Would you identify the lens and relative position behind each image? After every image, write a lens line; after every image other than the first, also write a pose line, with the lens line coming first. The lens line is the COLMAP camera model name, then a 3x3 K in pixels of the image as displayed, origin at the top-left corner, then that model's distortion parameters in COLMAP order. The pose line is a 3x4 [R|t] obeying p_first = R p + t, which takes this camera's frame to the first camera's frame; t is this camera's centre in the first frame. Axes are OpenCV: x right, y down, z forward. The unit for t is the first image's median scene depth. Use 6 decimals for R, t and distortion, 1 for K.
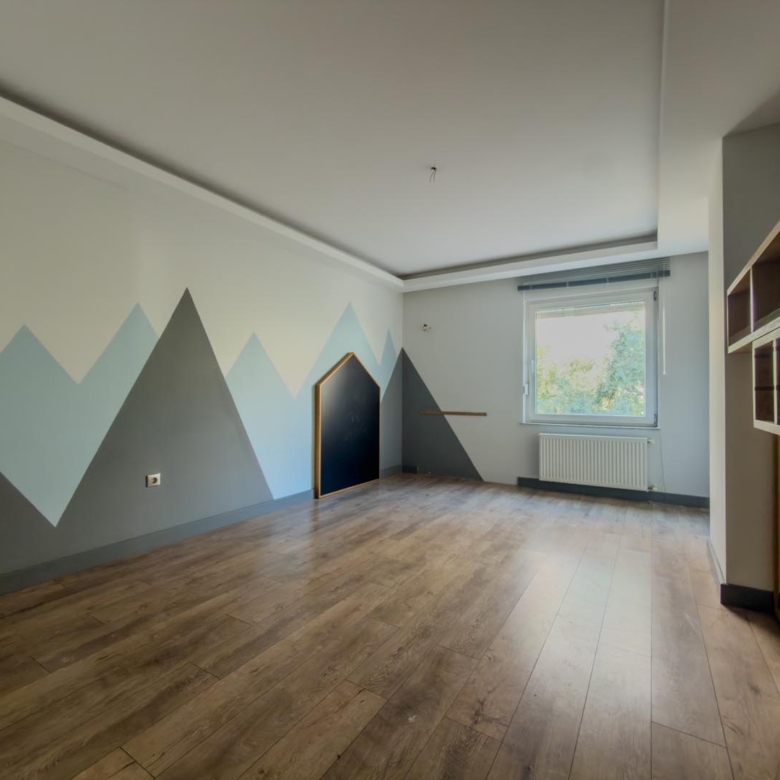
lens RADIAL K [[416.2, 0, 390.1], [0, 416.2, 389.0], [0, 0, 1]] dist [-0.001384, -0.000007]
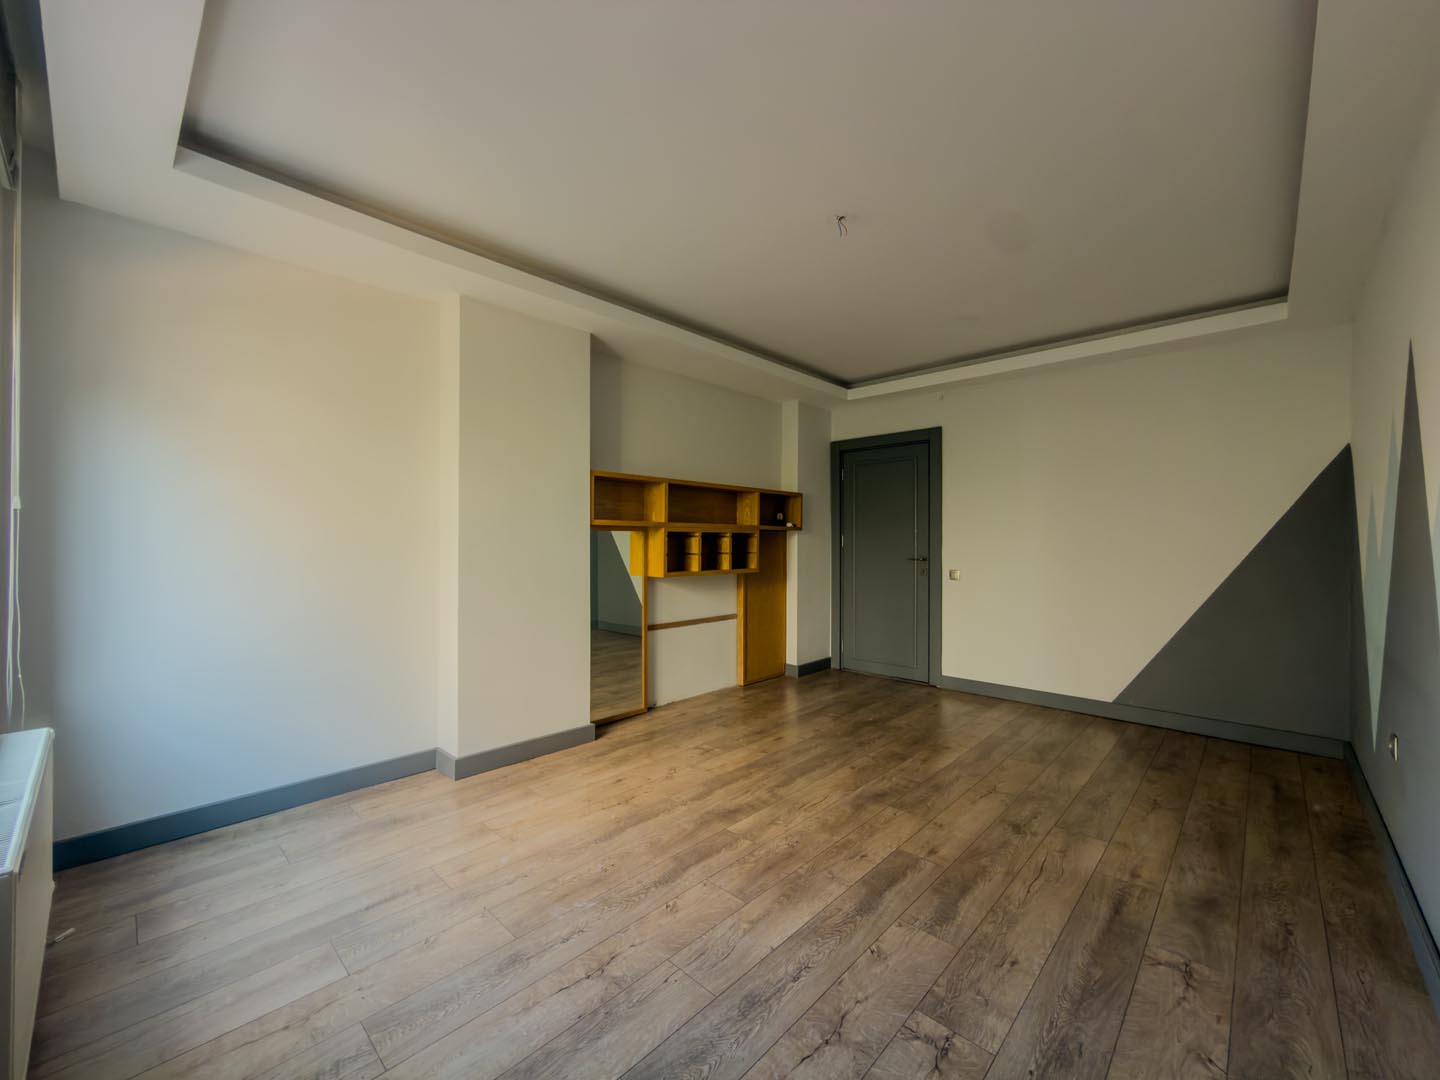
lens RADIAL K [[575.0, 0, 717.5], [0, 575.0, 544.3], [0, 0, 1]] dist [-0.001070, -0.000169]
pose [[-0.979236, -0.008330, 0.202550, 0.113568], [-0.010768, 0.999882, -0.010934, -0.013717], [-0.202435, -0.012888, -0.979211, 1.985112]]
